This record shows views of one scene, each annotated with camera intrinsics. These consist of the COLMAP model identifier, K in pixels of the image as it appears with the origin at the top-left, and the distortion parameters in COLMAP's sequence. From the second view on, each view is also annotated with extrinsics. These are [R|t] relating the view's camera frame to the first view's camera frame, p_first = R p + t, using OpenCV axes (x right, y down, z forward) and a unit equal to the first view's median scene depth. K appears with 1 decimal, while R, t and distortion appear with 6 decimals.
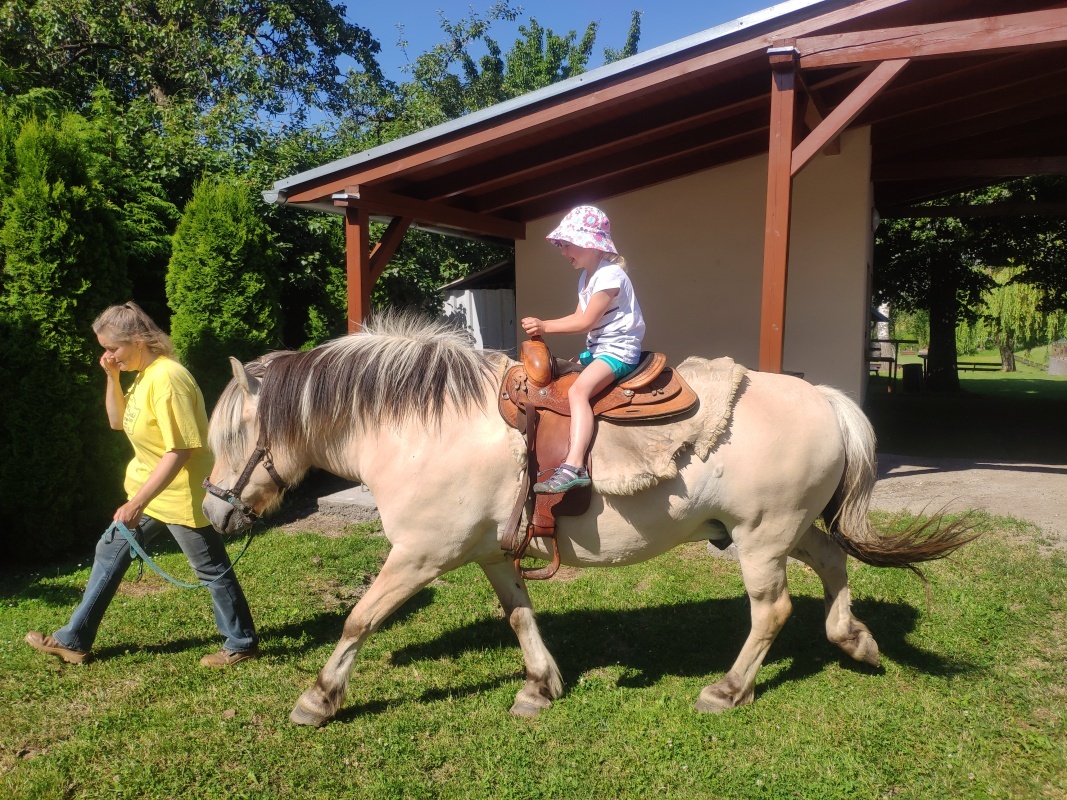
lens RADIAL K [[822.2, 0, 533.5], [0, 822.2, 400.0], [0, 0, 1]] dist [0.002854, -0.059225]
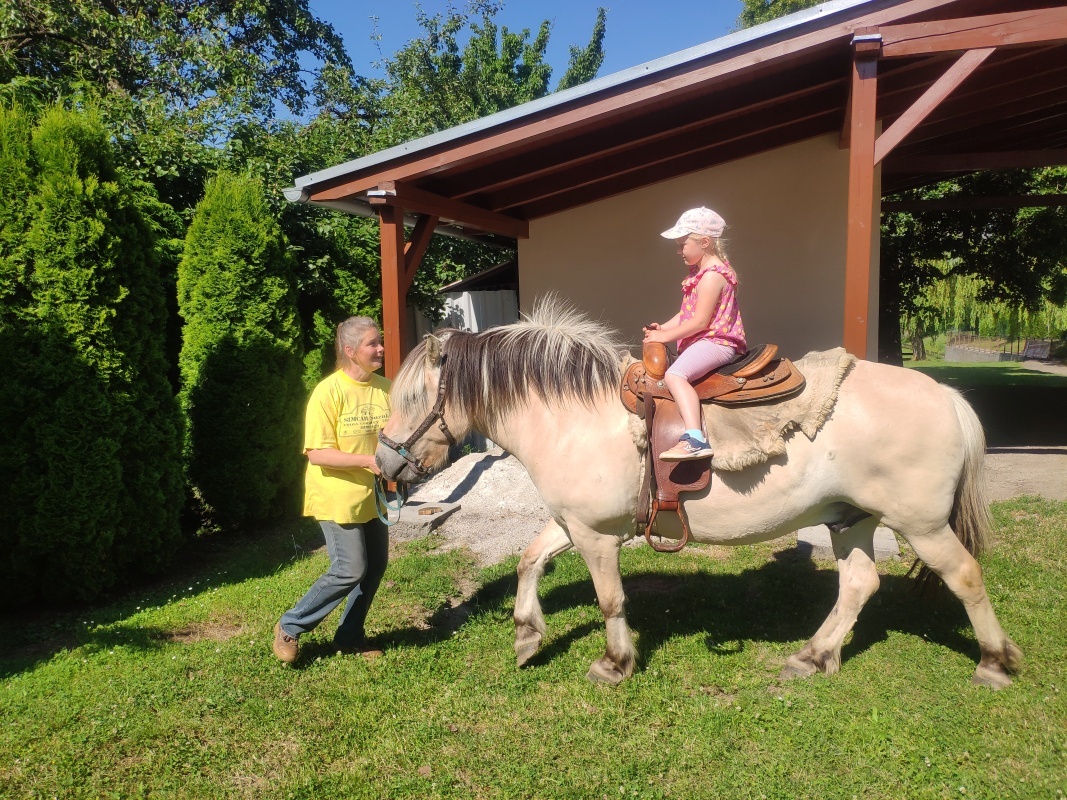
lens RADIAL K [[822.2, 0, 533.5], [0, 822.2, 400.0], [0, 0, 1]] dist [0.002854, -0.059225]
pose [[0.994450, -0.034894, 0.099251, -0.153956], [0.035211, 0.999379, -0.001446, -0.005181], [-0.099139, 0.004933, 0.995061, 0.052845]]
